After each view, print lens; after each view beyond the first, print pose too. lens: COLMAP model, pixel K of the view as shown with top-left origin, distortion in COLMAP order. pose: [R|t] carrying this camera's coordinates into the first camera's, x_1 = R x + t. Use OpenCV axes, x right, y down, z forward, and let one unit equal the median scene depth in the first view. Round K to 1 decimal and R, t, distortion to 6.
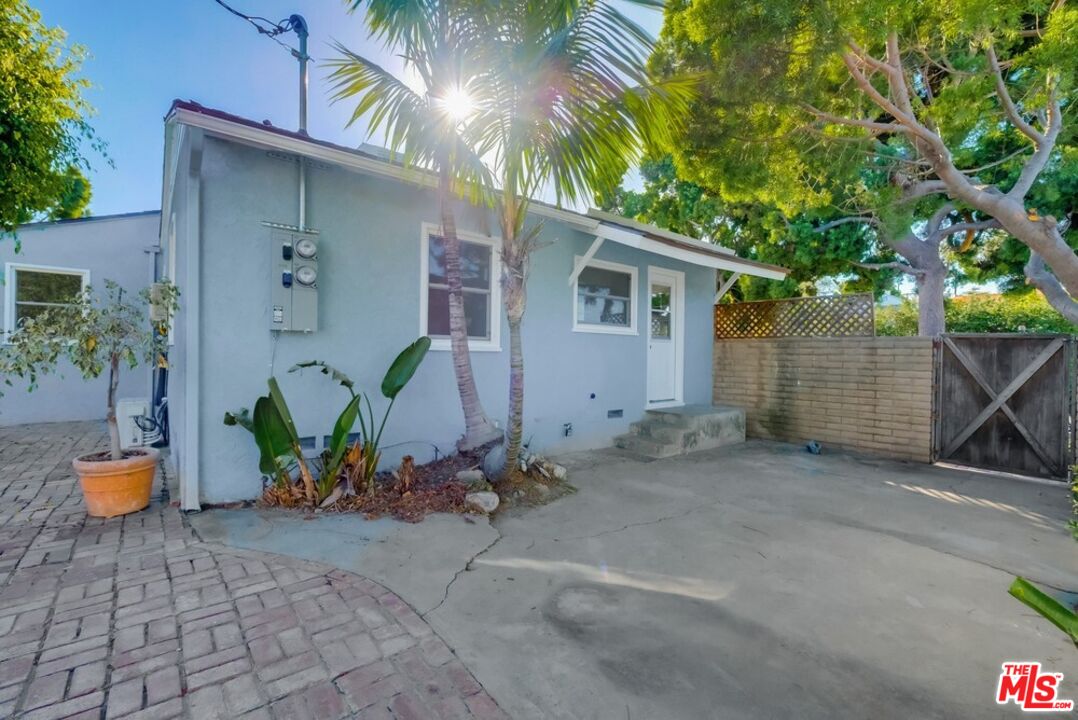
lens RADIAL K [[470.1, 0, 556.0], [0, 470.1, 359.0], [0, 0, 1]] dist [-0.007670, 0.000829]
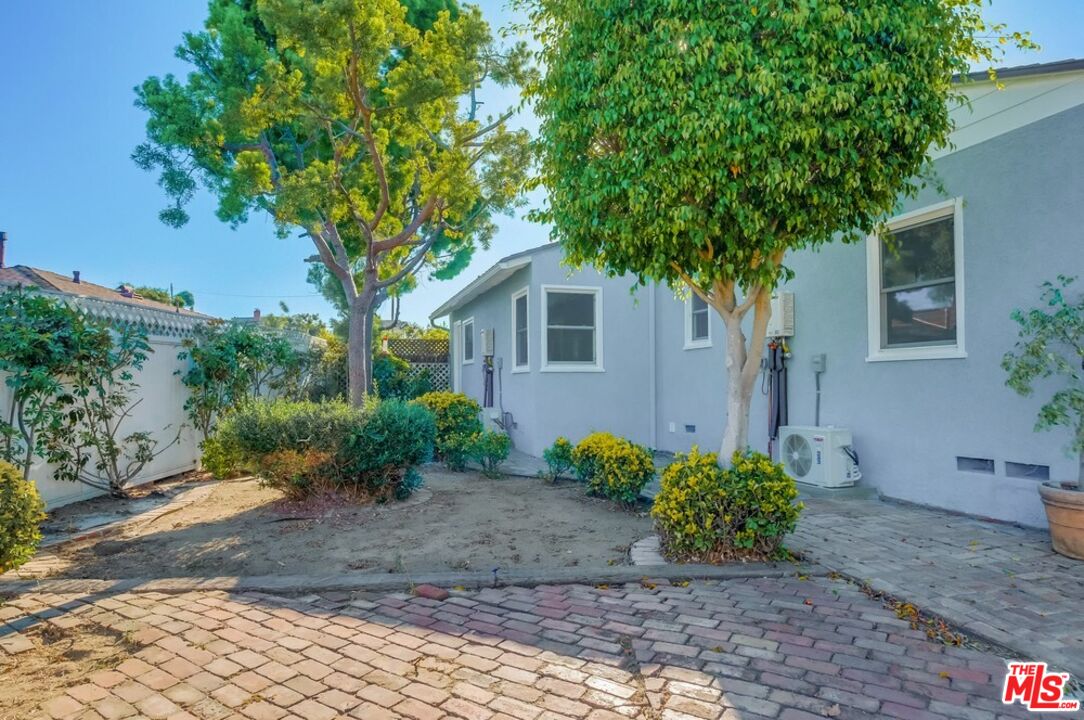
lens RADIAL K [[642.1, 0, 550.6], [0, 642.1, 372.2], [0, 0, 1]] dist [-0.001311, 0.001689]
pose [[0.928698, -0.030524, -0.369578, -0.792841], [0.020824, 0.999327, -0.030207, 0.010443], [0.370251, 0.020357, 0.928709, -0.225895]]
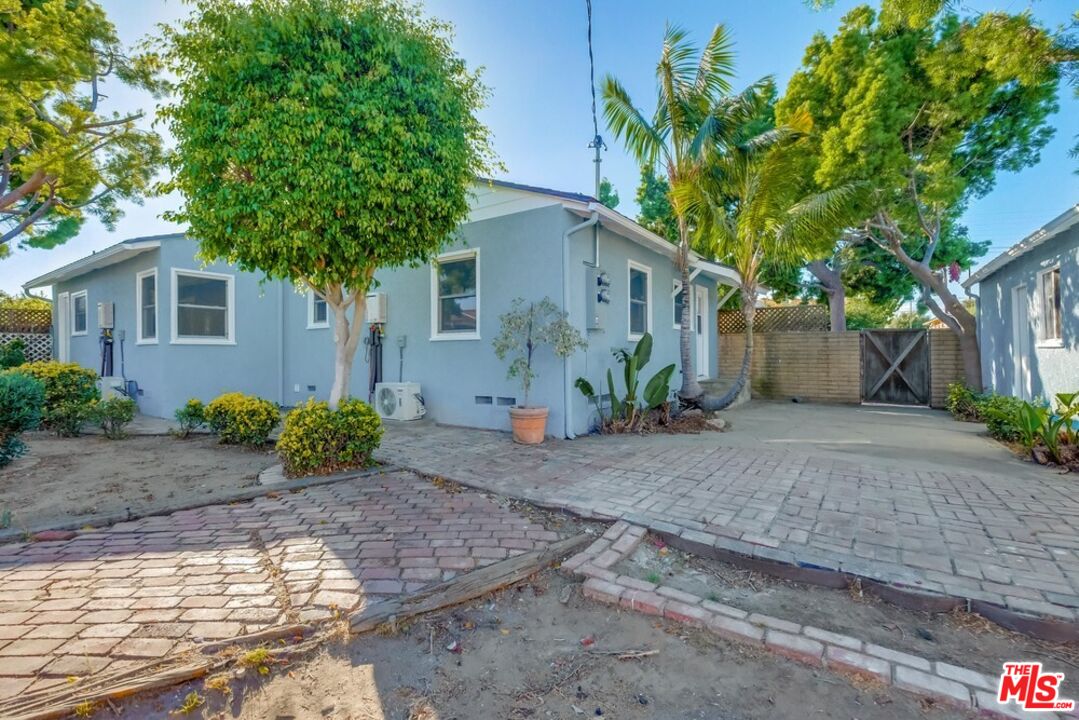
lens RADIAL K [[470.5, 0, 542.9], [0, 470.5, 356.8], [0, 0, 1]] dist [-0.007670, 0.000829]
pose [[0.959712, -0.022211, 0.280105, -0.764232], [0.022249, 0.999748, 0.003044, 0.016458], [-0.280102, 0.003311, 0.959965, -0.322405]]
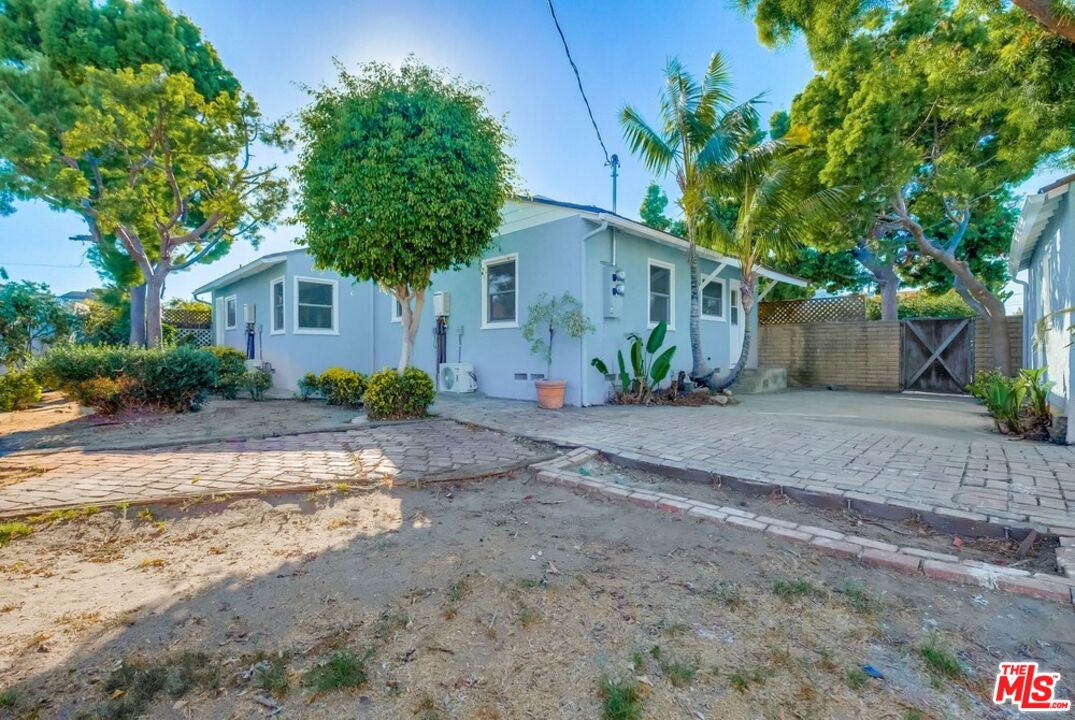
lens RADIAL K [[467.5, 0, 538.6], [0, 467.5, 361.0], [0, 0, 1]] dist [-0.010198, 0.001159]
pose [[0.994580, -0.019797, 0.102075, -0.680179], [0.018900, 0.999774, 0.009745, 0.059236], [-0.102244, -0.007763, 0.994729, -0.562520]]
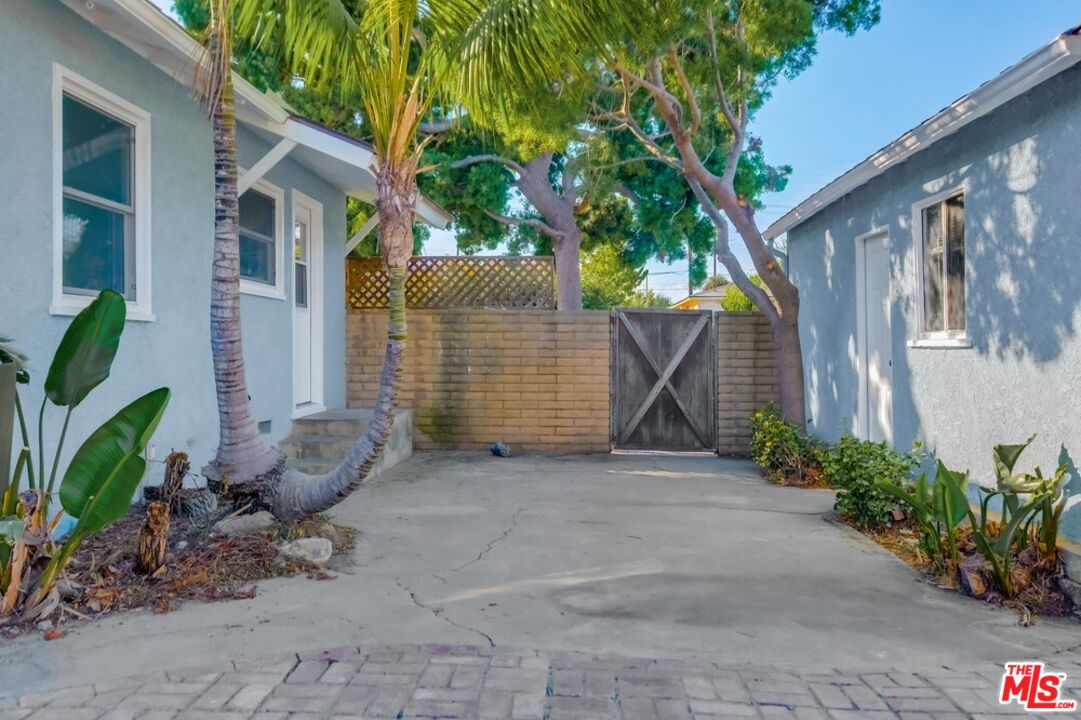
lens RADIAL K [[858.8, 0, 521.2], [0, 858.8, 360.2], [0, 0, 1]] dist [0.014879, 0.007413]
pose [[0.687800, -0.021060, 0.725595, -0.474829], [0.013160, 0.999777, 0.016543, 0.016251], [-0.725781, -0.001829, 0.687923, -0.009399]]
